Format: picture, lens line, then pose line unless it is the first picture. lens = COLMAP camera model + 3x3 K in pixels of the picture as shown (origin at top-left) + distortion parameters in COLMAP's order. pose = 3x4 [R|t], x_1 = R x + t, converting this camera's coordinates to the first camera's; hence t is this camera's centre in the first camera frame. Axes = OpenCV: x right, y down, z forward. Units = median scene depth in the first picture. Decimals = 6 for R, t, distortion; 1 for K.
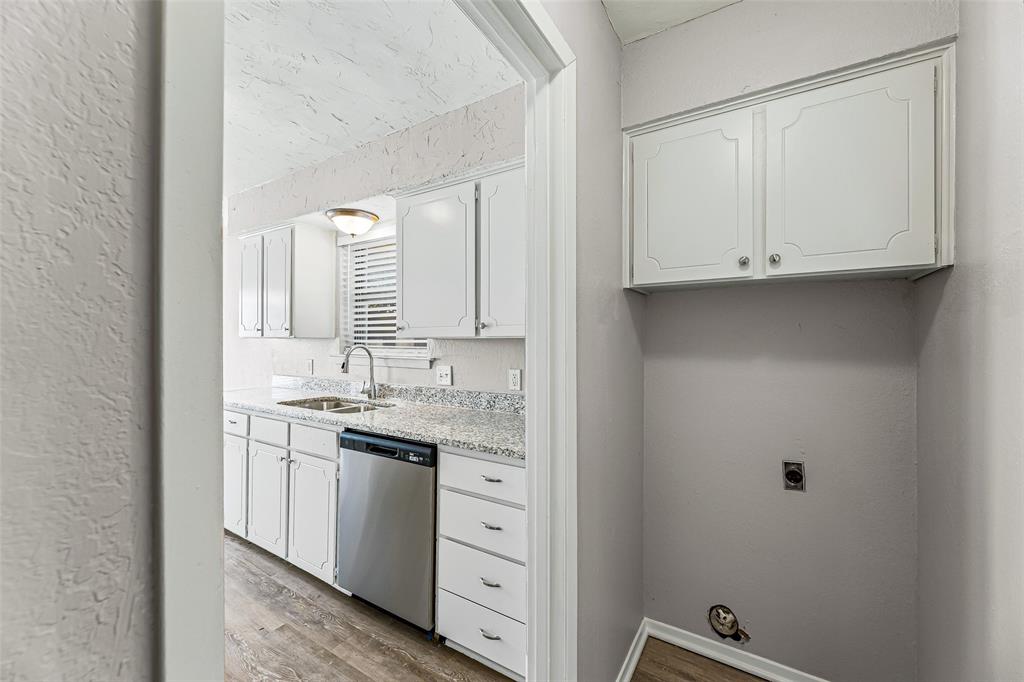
lens RADIAL K [[414.3, 0, 512.9], [0, 414.3, 339.6], [0, 0, 1]] dist [-0.000317, -0.000118]
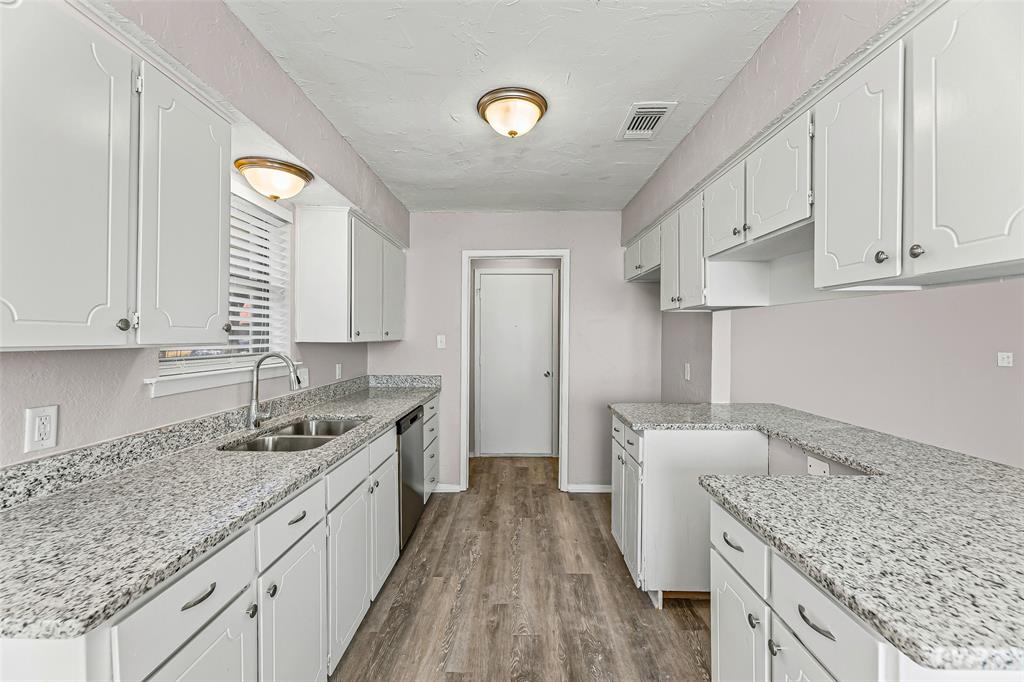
lens RADIAL K [[414.3, 0, 508.6], [0, 414.3, 337.7], [0, 0, 1]] dist [-0.000317, -0.000118]
pose [[-0.517188, -0.008526, 0.855829, -1.280533], [-0.013292, 0.999910, 0.001928, -0.020888], [-0.855768, -0.010378, -0.517255, 1.088215]]
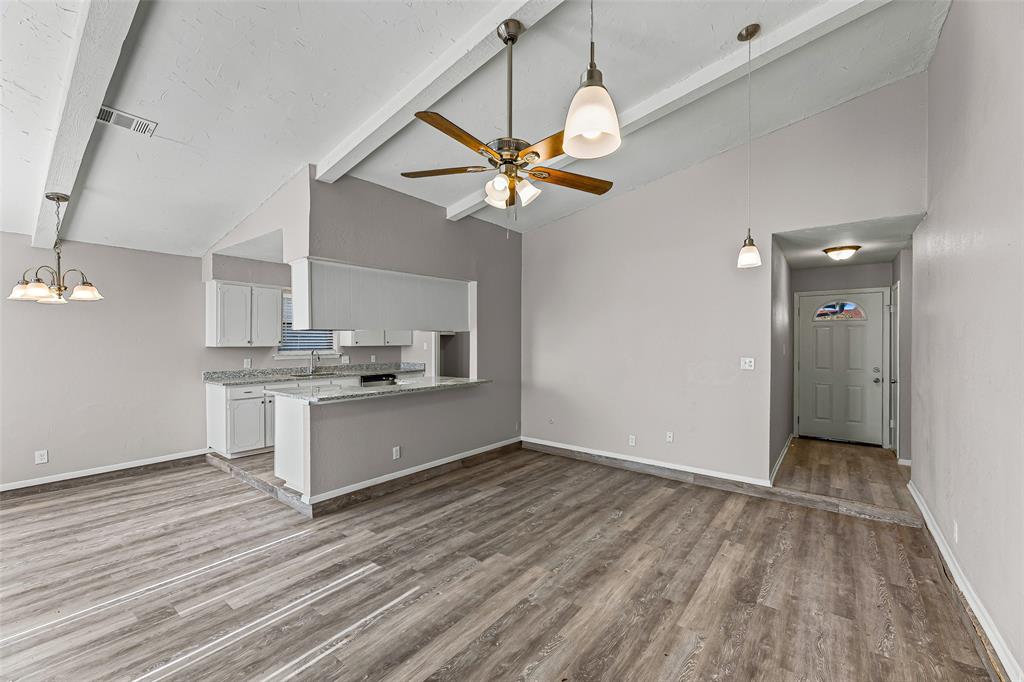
lens RADIAL K [[414.3, 0, 509.9], [0, 414.3, 343.2], [0, 0, 1]] dist [-0.000317, -0.000118]
pose [[0.099099, -0.009428, 0.995033, -2.645533], [-0.009348, 0.999902, 0.010405, -0.055018], [-0.995034, -0.010333, 0.099002, -0.284623]]
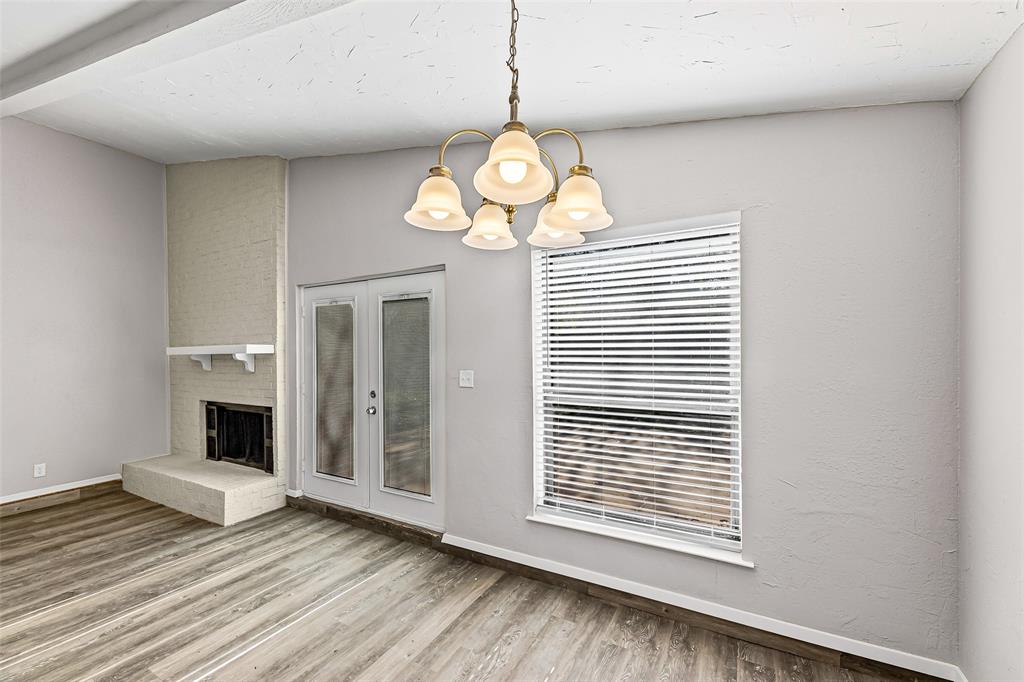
lens RADIAL K [[414.3, 0, 508.8], [0, 414.3, 351.1], [0, 0, 1]] dist [-0.000317, -0.000118]
pose [[0.052607, 0.005742, -0.998599, -1.068317], [0.019373, 0.999789, 0.006769, -0.038544], [0.998427, -0.019702, 0.052485, 1.210218]]
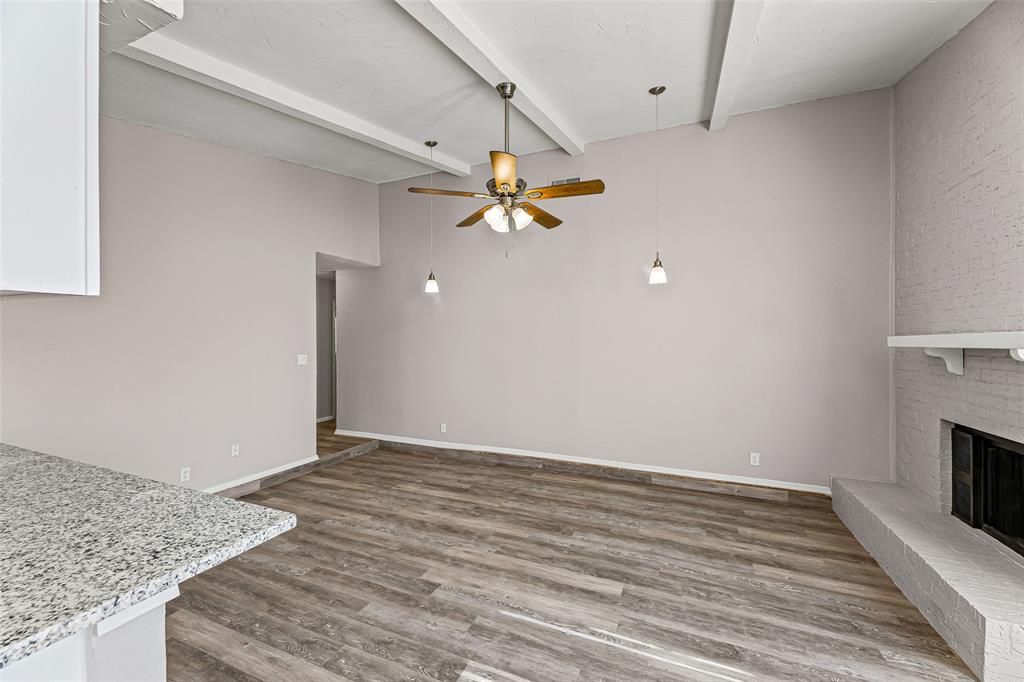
lens RADIAL K [[414.3, 0, 512.3], [0, 414.3, 335.5], [0, 0, 1]] dist [-0.000317, -0.000118]
pose [[-0.987315, -0.006085, -0.158656, -1.580760], [-0.003571, 0.999864, -0.016127, -0.047217], [0.158732, -0.015356, -0.987202, 0.905324]]
